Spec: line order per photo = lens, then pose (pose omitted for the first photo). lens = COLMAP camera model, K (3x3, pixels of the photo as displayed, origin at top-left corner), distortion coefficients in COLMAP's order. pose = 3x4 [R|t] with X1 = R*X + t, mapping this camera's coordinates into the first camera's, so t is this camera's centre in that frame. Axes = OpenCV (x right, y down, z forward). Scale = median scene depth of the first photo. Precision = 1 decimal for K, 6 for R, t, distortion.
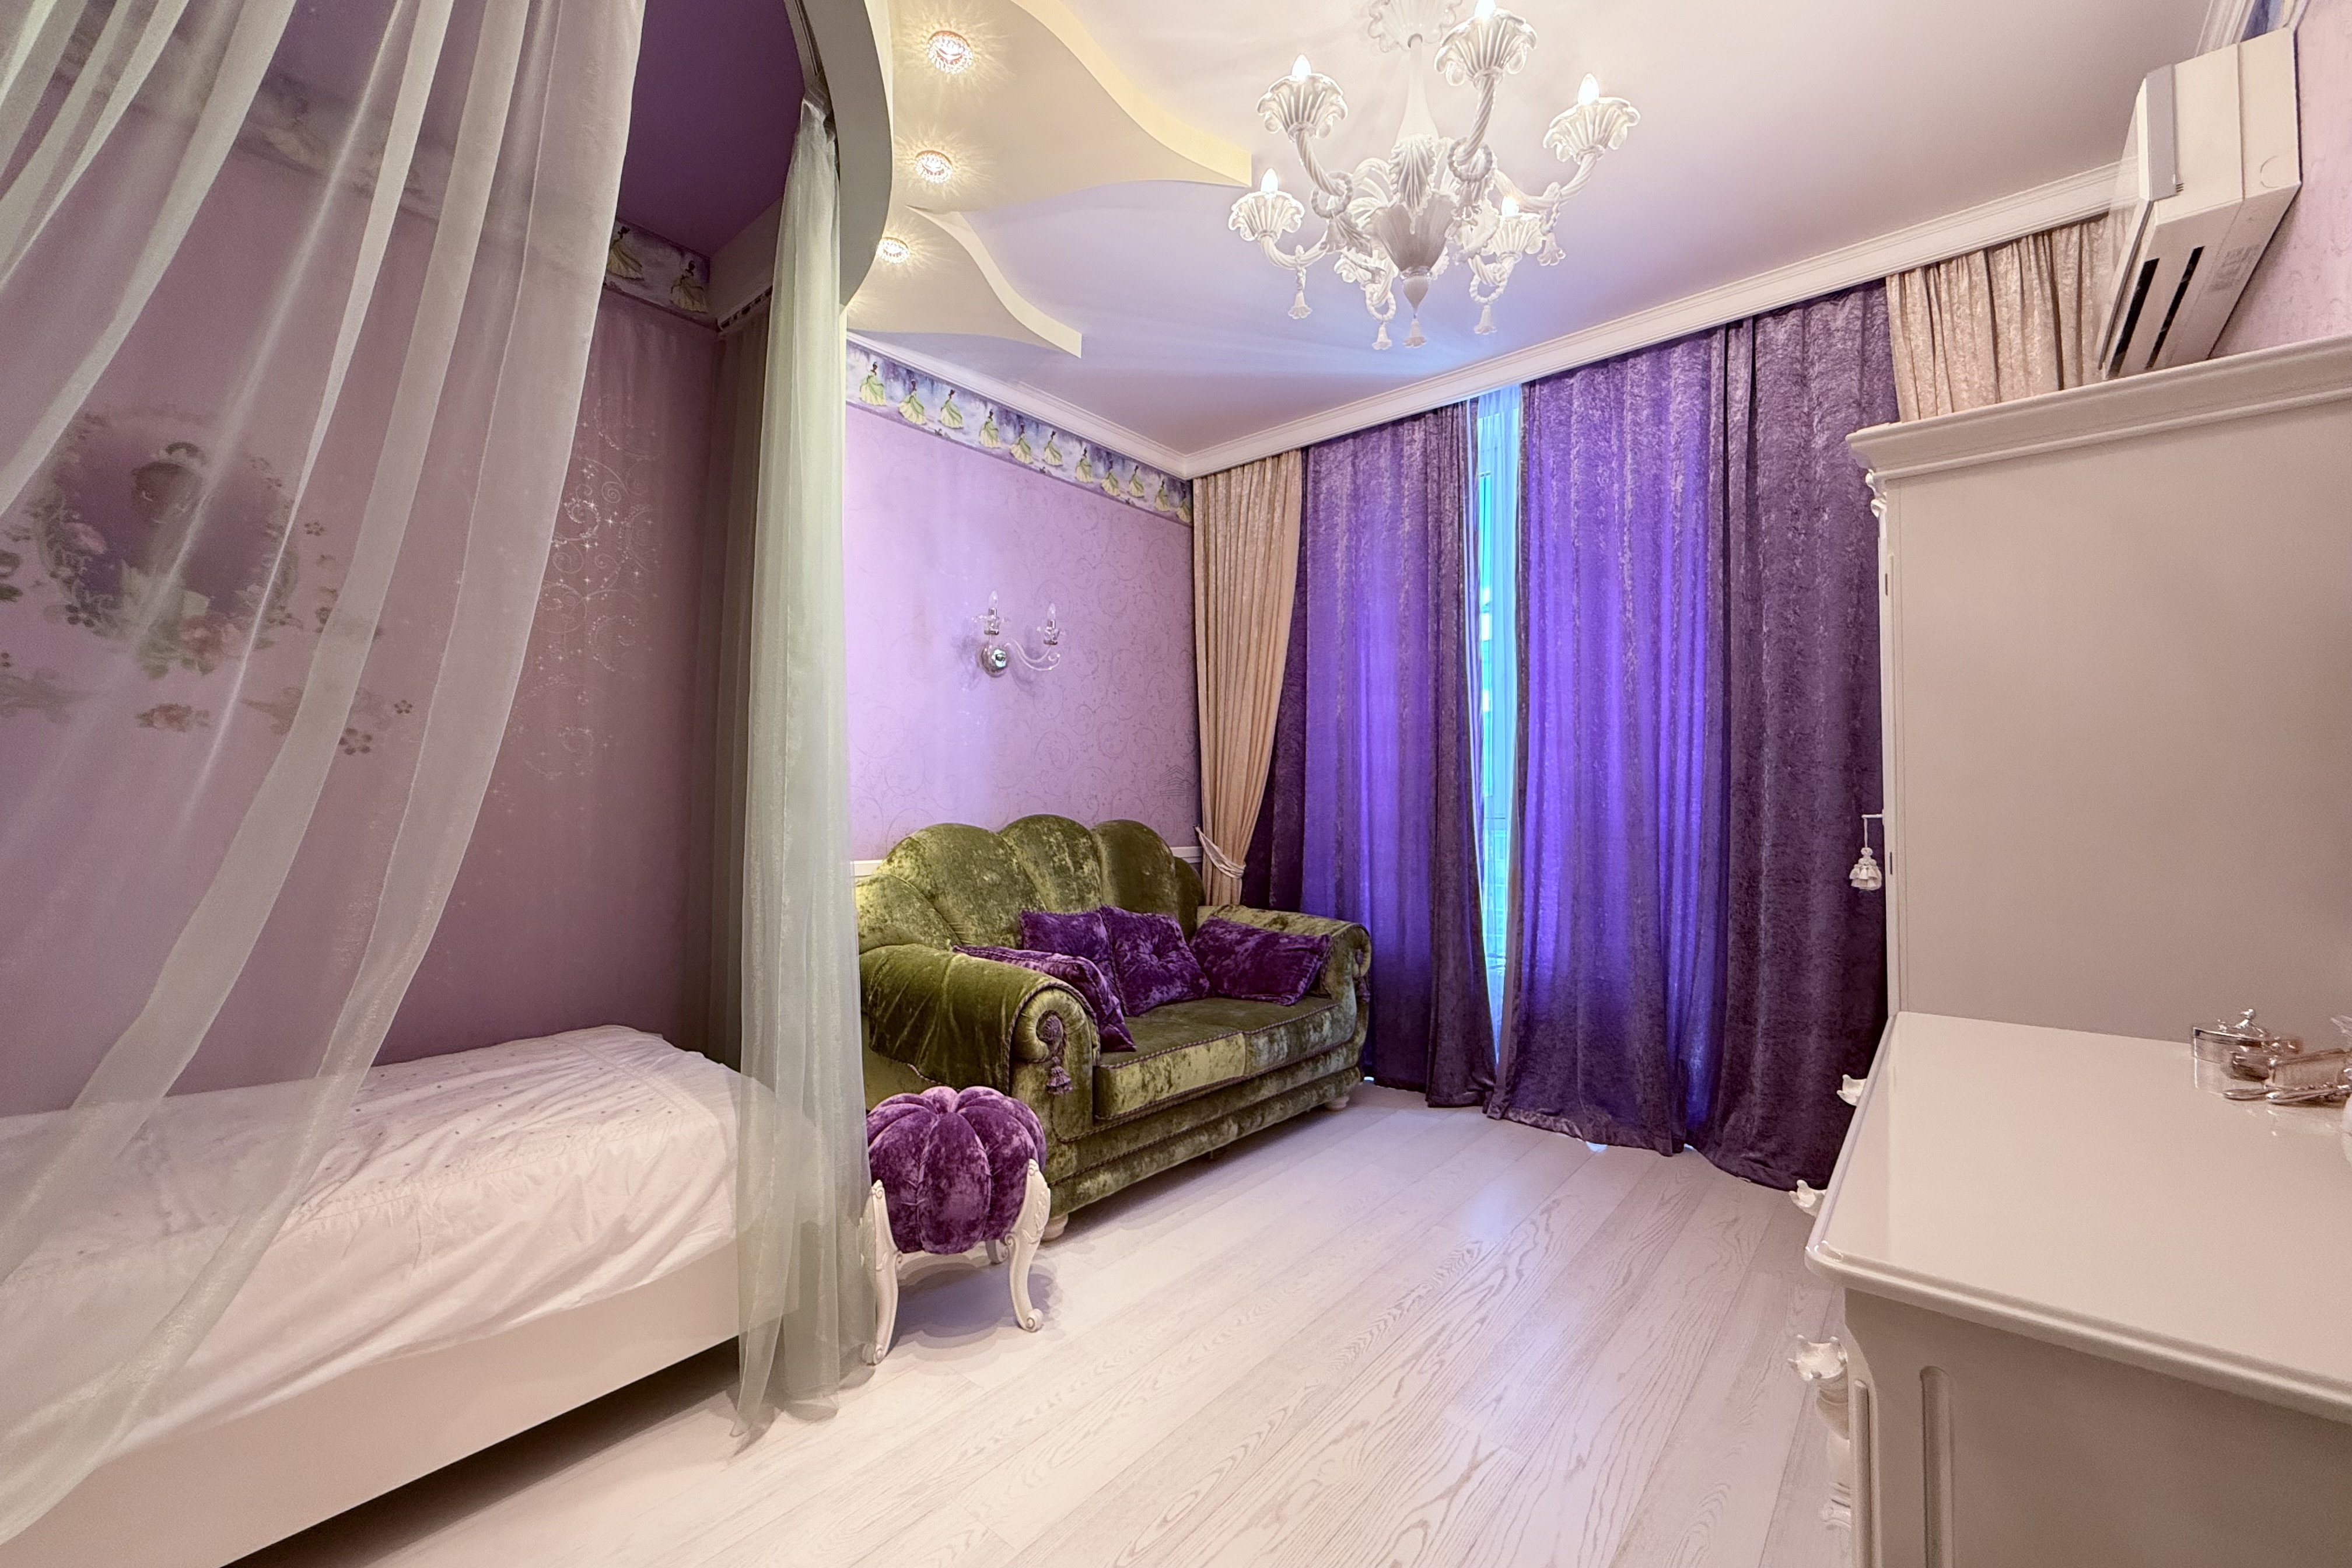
lens RADIAL K [[937.3, 0, 1170.5], [0, 937.3, 782.3], [0, 0, 1]] dist [-0.000517, -0.000106]
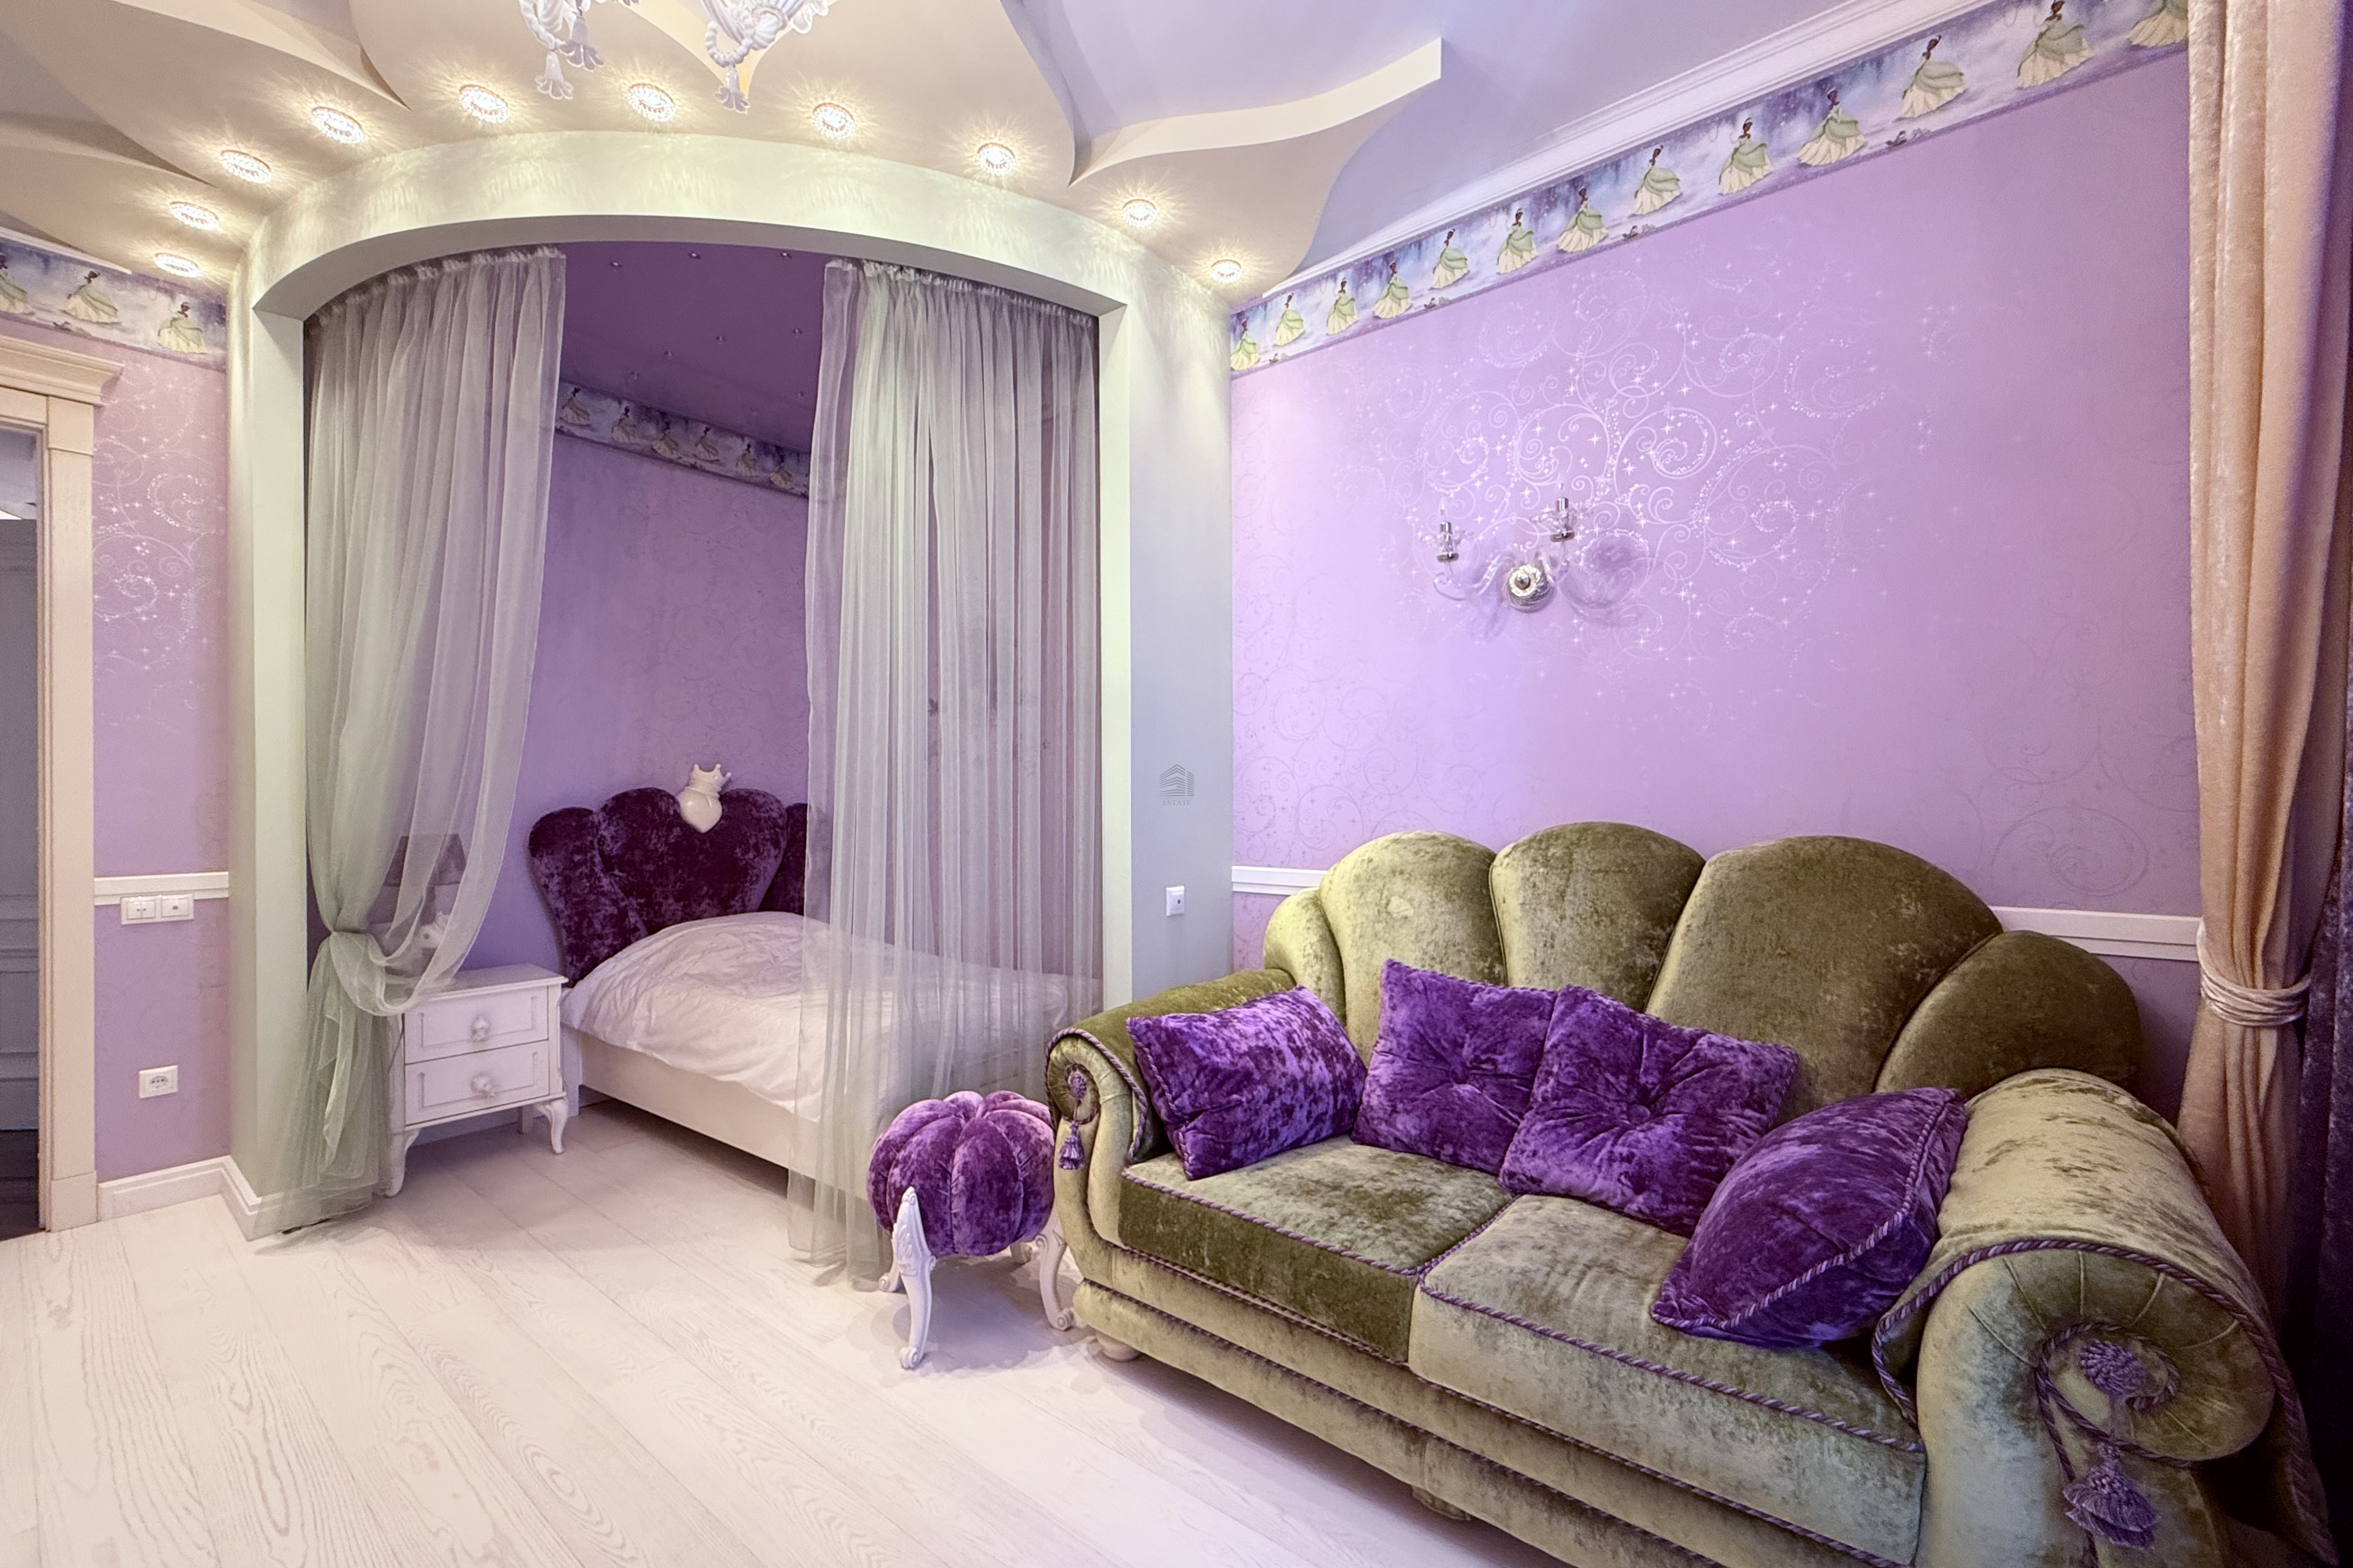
lens RADIAL K [[969.7, 0, 1176.5], [0, 969.7, 784.0], [0, 0, 1]] dist [0.000134, -0.000031]
pose [[0.003044, -0.020079, -0.999794, 0.488298], [0.020013, 0.999599, -0.020014, 0.016211], [0.999795, -0.019948, 0.003444, 0.754283]]
